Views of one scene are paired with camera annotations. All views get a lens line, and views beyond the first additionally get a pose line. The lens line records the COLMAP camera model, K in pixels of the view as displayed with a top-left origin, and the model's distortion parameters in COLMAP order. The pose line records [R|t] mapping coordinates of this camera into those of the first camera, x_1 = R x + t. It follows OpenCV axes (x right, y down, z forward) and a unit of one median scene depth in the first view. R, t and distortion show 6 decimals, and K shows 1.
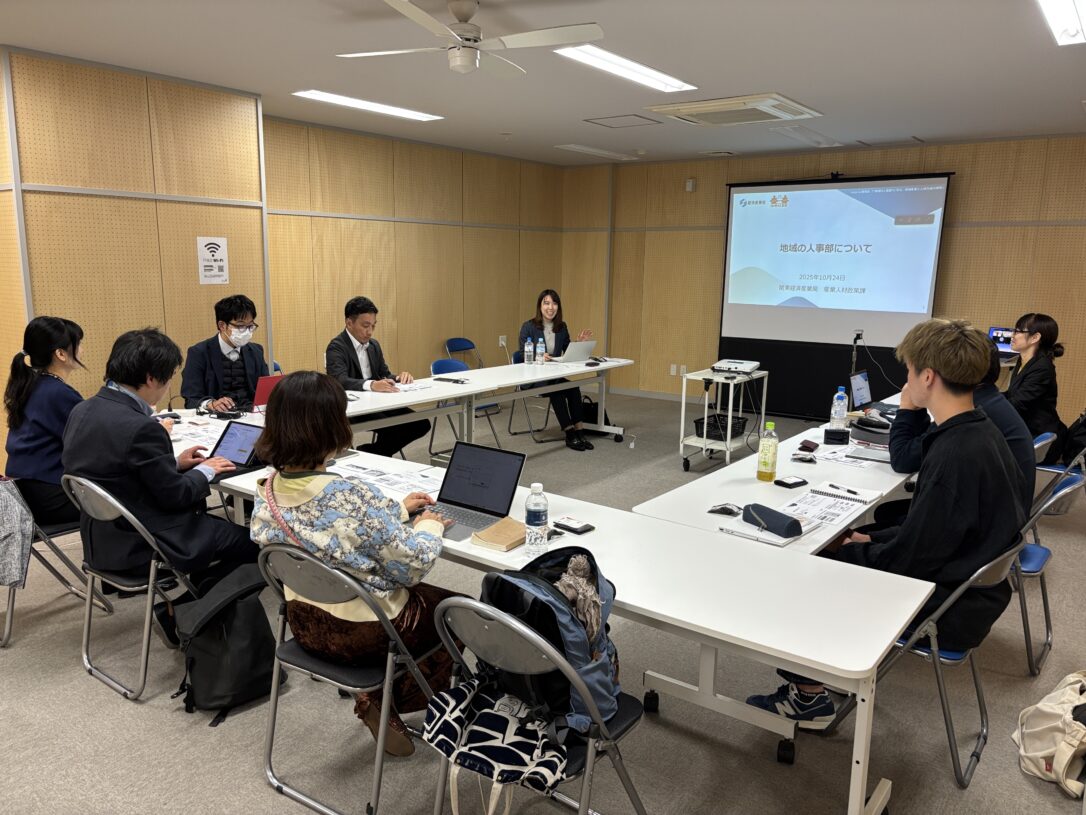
lens RADIAL K [[820.2, 0, 528.0], [0, 820.2, 424.4], [0, 0, 1]] dist [0.042398, -0.036046]
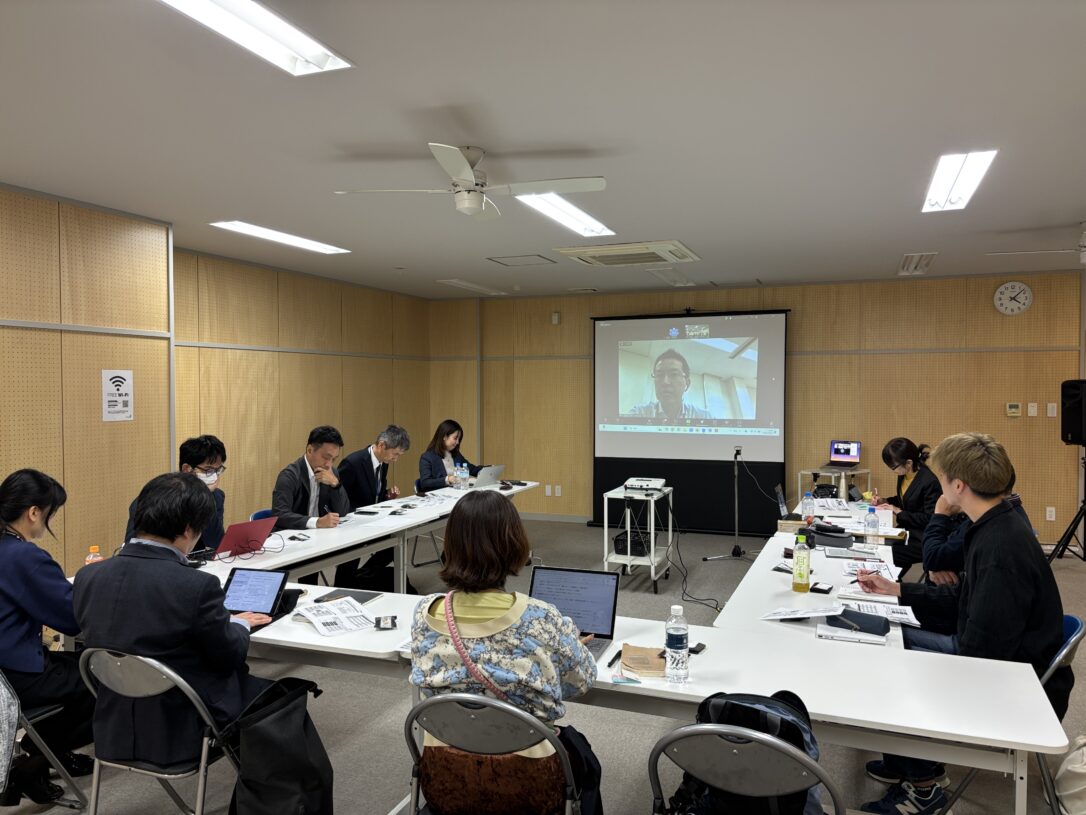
lens RADIAL K [[820.2, 0, 536.5], [0, 820.2, 417.6], [0, 0, 1]] dist [0.042398, -0.036046]
pose [[0.964564, -0.025542, 0.262610, -0.158997], [0.067124, 0.986311, -0.150616, -0.005549], [-0.255168, 0.162907, 0.953074, 0.017935]]
